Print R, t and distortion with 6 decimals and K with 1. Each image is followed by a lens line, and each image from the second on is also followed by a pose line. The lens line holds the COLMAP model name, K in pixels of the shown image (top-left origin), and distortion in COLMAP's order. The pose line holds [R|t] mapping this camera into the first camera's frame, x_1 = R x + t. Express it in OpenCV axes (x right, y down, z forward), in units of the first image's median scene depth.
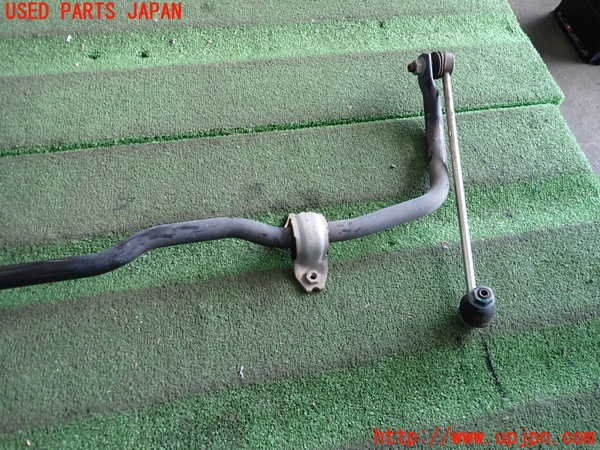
lens RADIAL K [[452.2, 0, 300.0], [0, 452.2, 225.0], [0, 0, 1]] dist [0.022417, -0.003385]
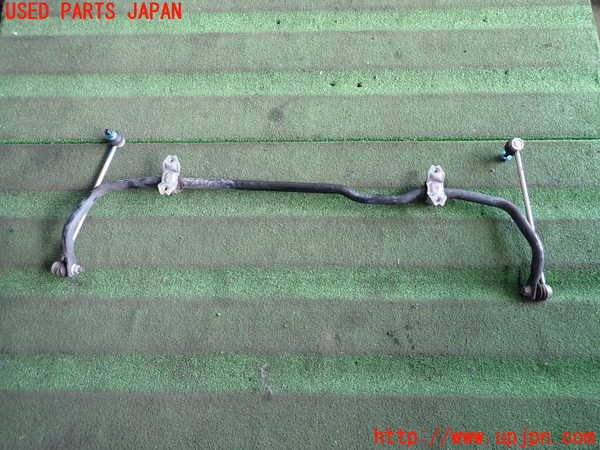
lens RADIAL K [[452.2, 0, 300.0], [0, 452.2, 225.0], [0, 0, 1]] dist [0.022417, -0.003385]
pose [[0.968045, 0.163450, -0.190189, -0.164330], [-0.128490, 0.974576, 0.183555, -0.158243], [0.215356, -0.153253, 0.964435, -0.988106]]
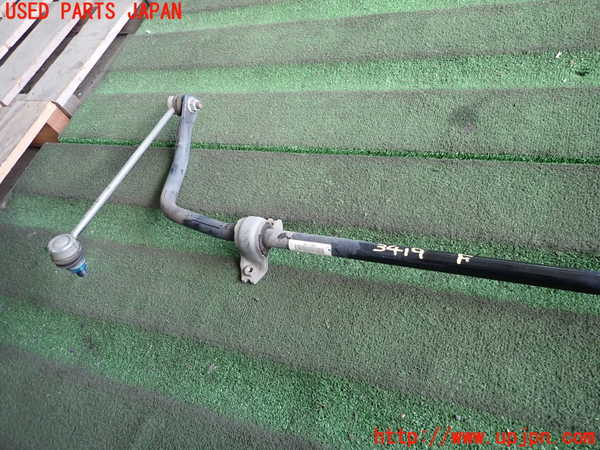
lens RADIAL K [[452.2, 0, 300.0], [0, 452.2, 225.0], [0, 0, 1]] dist [0.022417, -0.003385]
pose [[0.800815, 0.219770, -0.557133, -0.365922], [-0.244871, 0.969082, 0.030295, 0.076587], [0.546565, 0.112165, 0.829871, -0.129031]]
